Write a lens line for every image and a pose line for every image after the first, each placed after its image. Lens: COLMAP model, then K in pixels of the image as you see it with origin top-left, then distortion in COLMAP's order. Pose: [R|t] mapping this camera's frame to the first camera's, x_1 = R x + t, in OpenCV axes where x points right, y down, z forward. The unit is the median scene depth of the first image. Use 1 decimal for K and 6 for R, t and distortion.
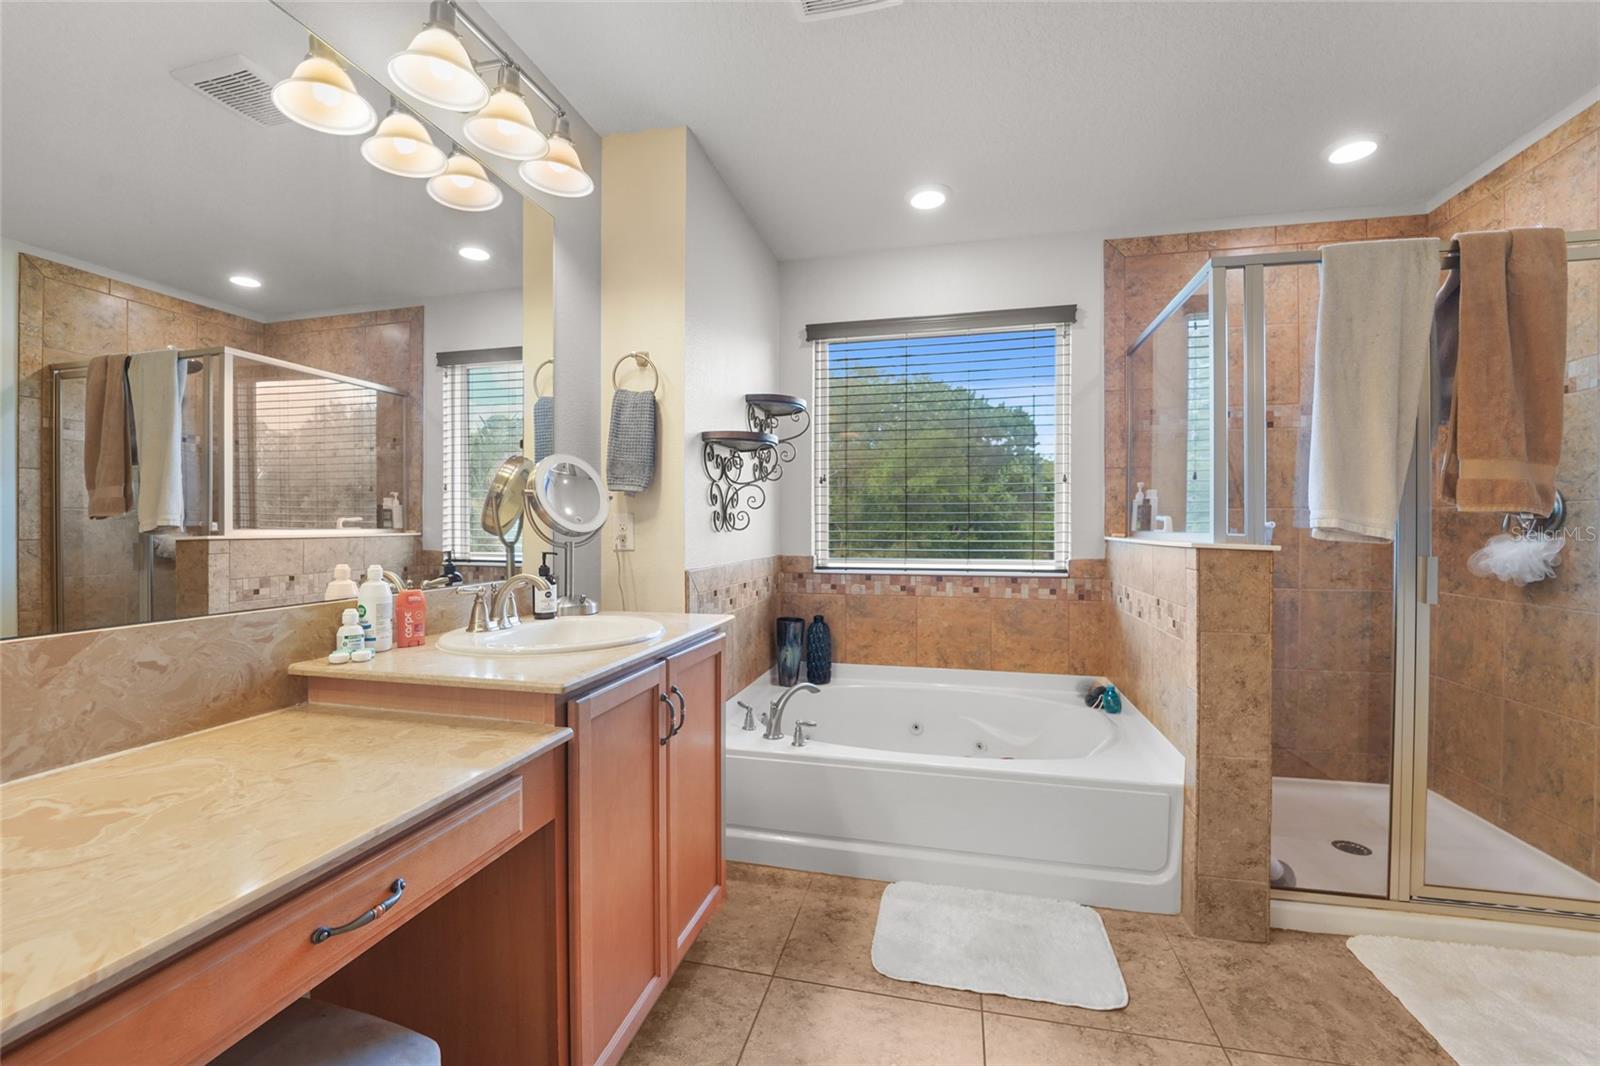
lens RADIAL K [[643.9, 0, 800.0], [0, 643.9, 533.0], [0, 0, 1]] dist [-0.036925, 0.005318]
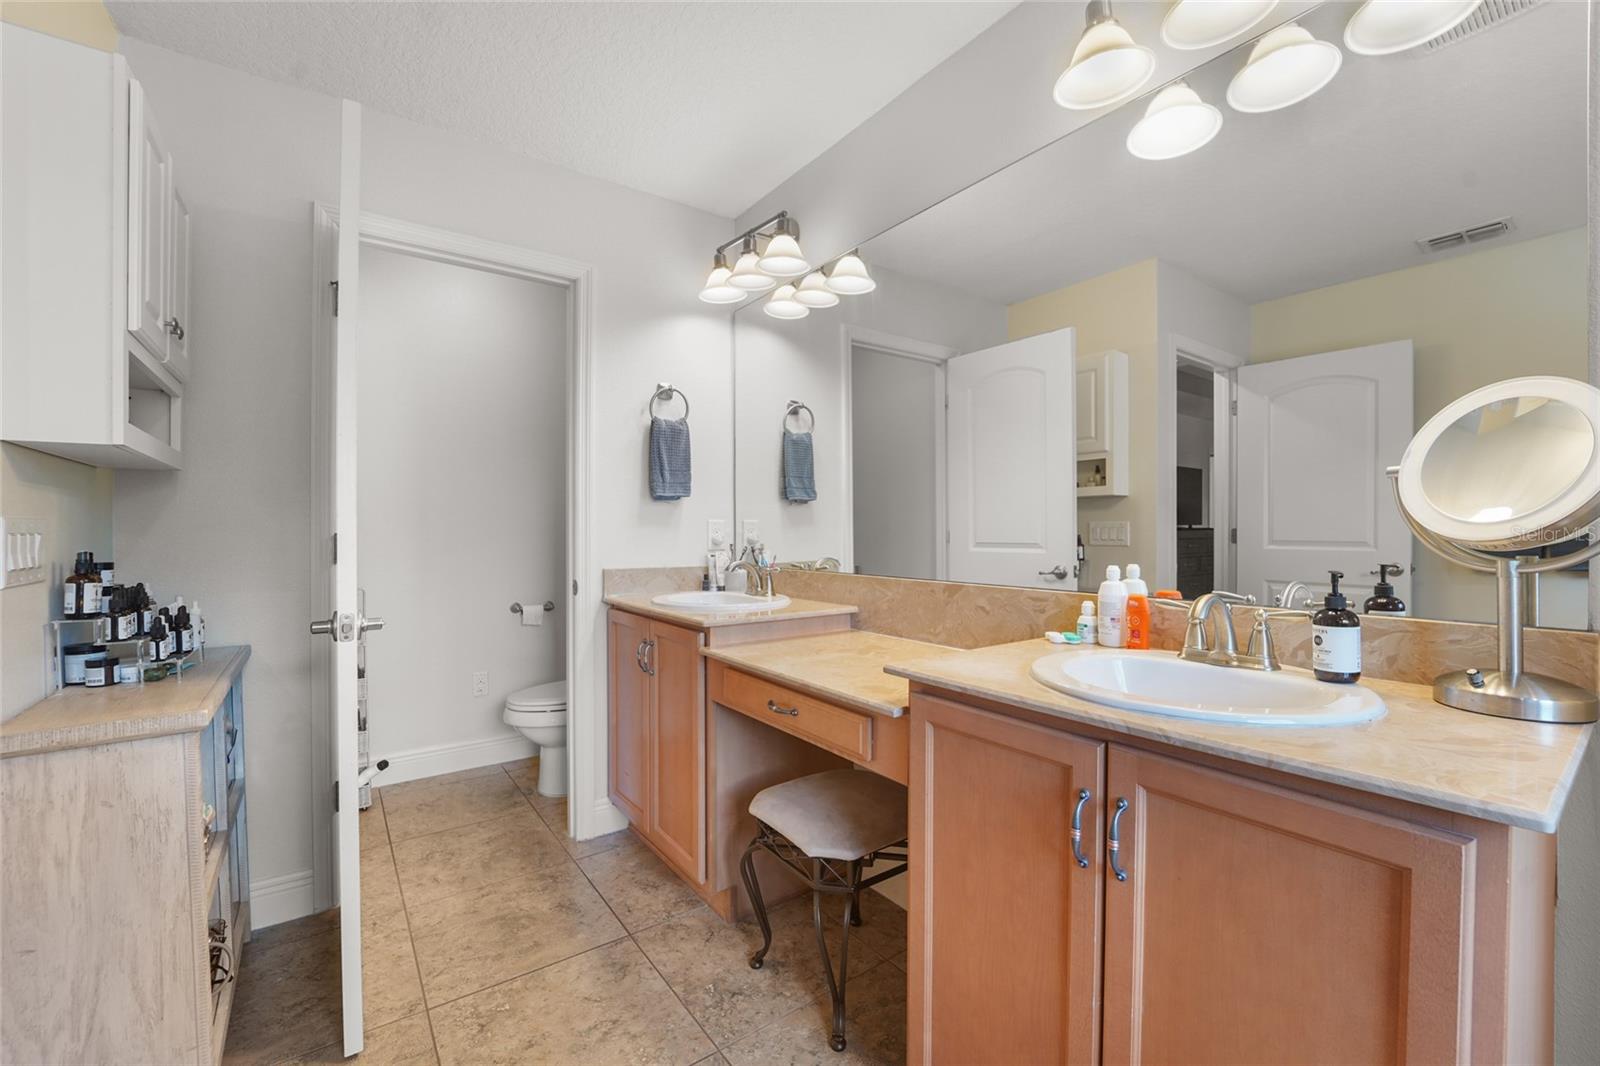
lens RADIAL K [[643.9, 0, 800.0], [0, 643.9, 533.0], [0, 0, 1]] dist [-0.036925, 0.005318]
pose [[-0.653322, 0.003445, -0.757072, 0.606561], [-0.002680, 0.999973, 0.006864, -0.012584], [0.757075, 0.006513, -0.653295, 1.608967]]
